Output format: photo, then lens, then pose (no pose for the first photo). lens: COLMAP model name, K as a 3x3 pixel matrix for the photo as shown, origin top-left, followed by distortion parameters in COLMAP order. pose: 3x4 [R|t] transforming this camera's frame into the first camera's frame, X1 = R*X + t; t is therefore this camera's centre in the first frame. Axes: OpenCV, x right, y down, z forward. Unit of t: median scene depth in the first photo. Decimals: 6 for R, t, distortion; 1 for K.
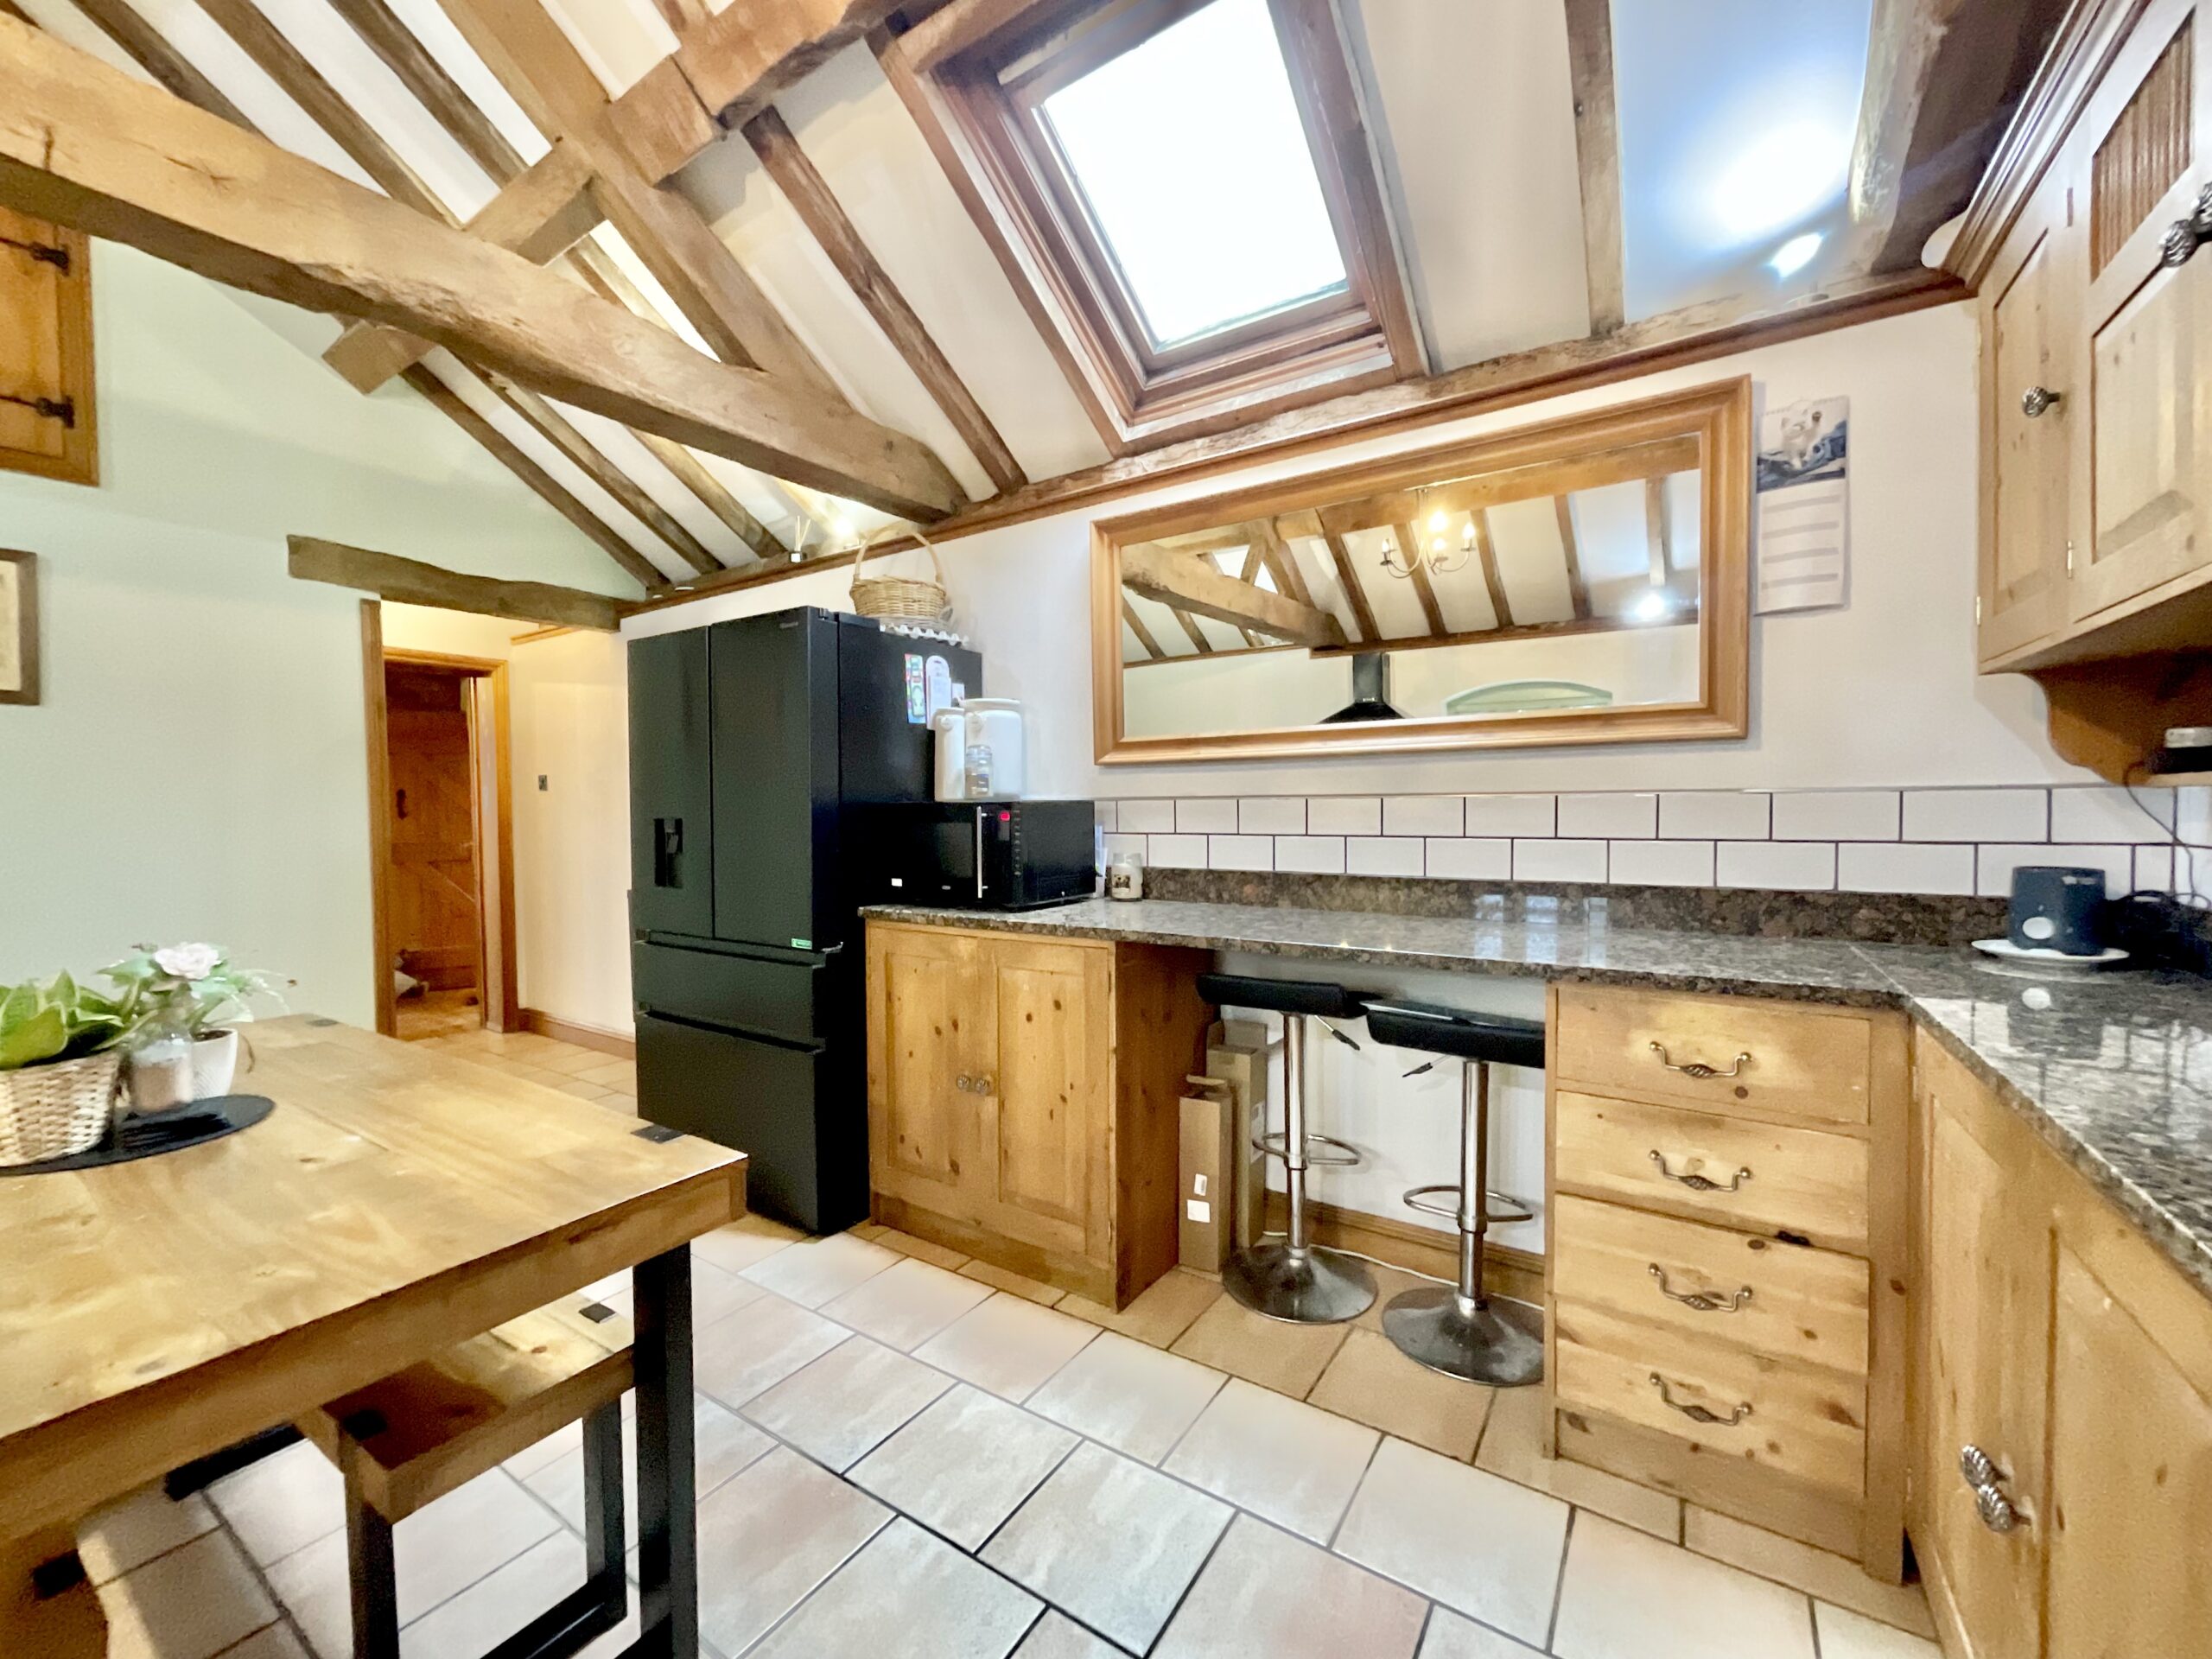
lens RADIAL K [[887.2, 0, 1101.7], [0, 887.2, 829.8], [0, 0, 1]] dist [-0.006020, -0.000275]
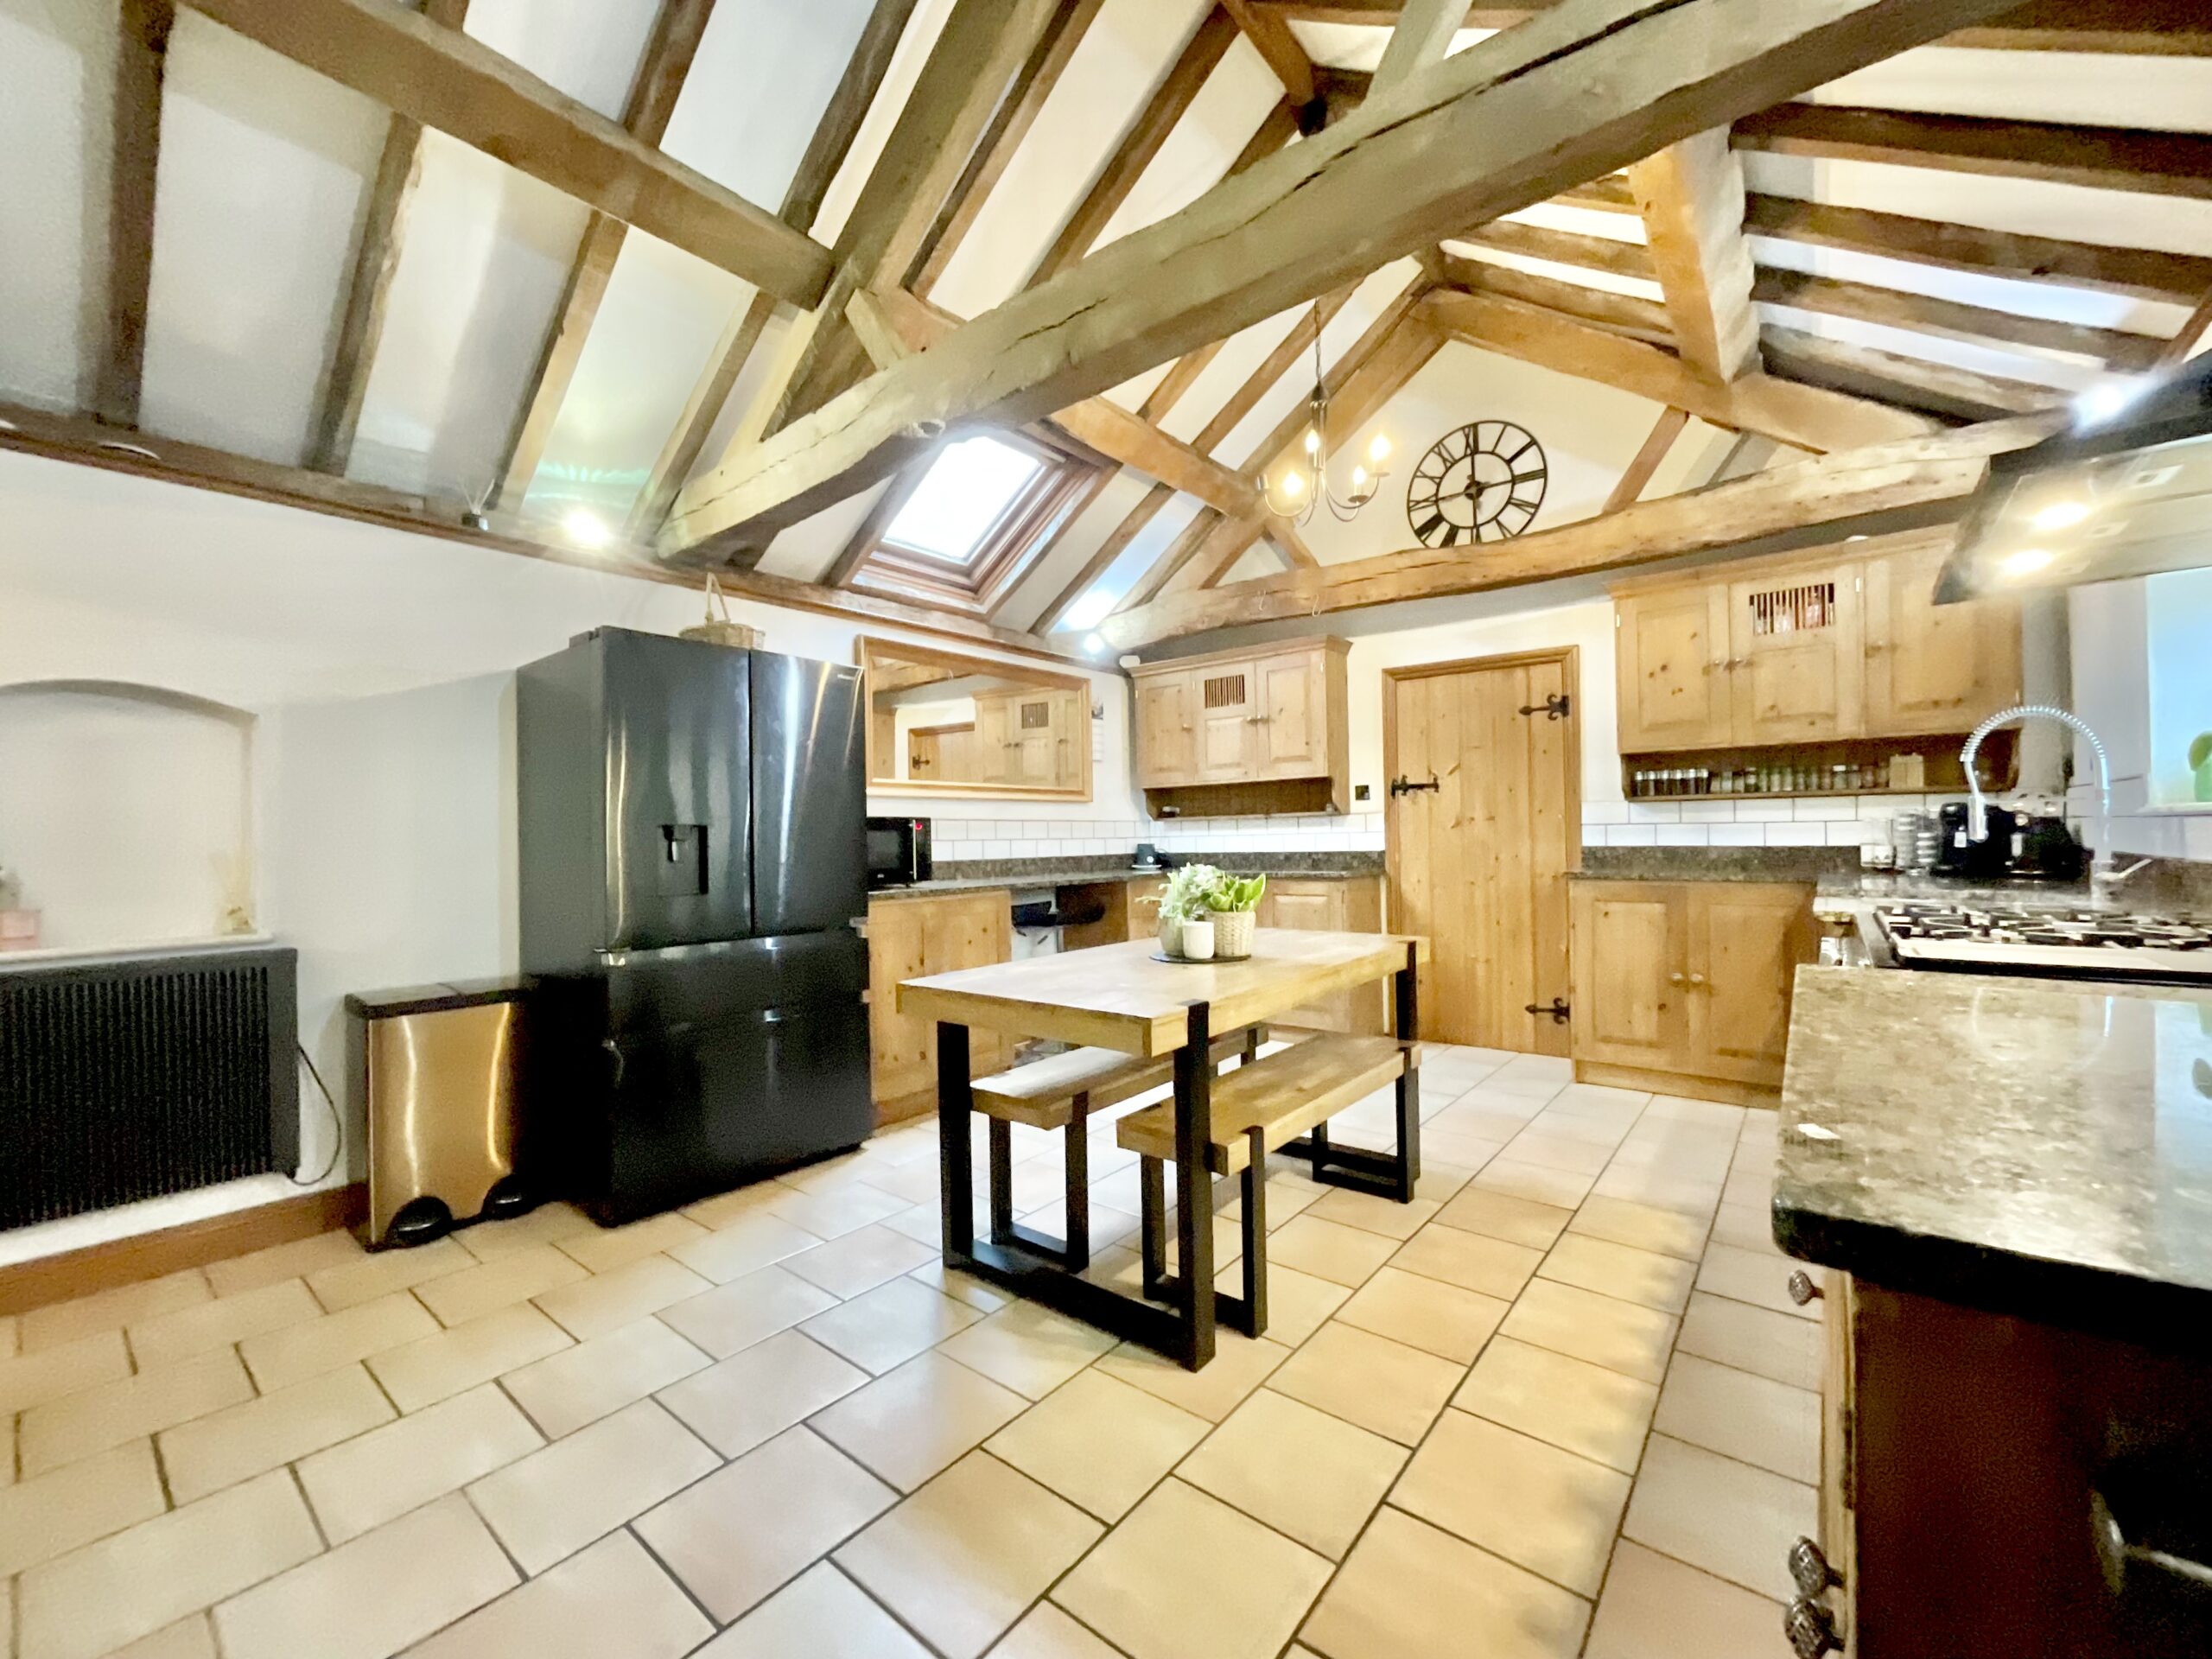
lens RADIAL K [[887.2, 0, 1103.4], [0, 887.2, 824.1], [0, 0, 1]] dist [-0.006020, -0.000275]
pose [[0.099655, 0.019821, 0.994825, -1.772905], [0.042777, 0.998792, -0.024185, 0.030292], [-0.994102, 0.044966, 0.098687, 0.555356]]
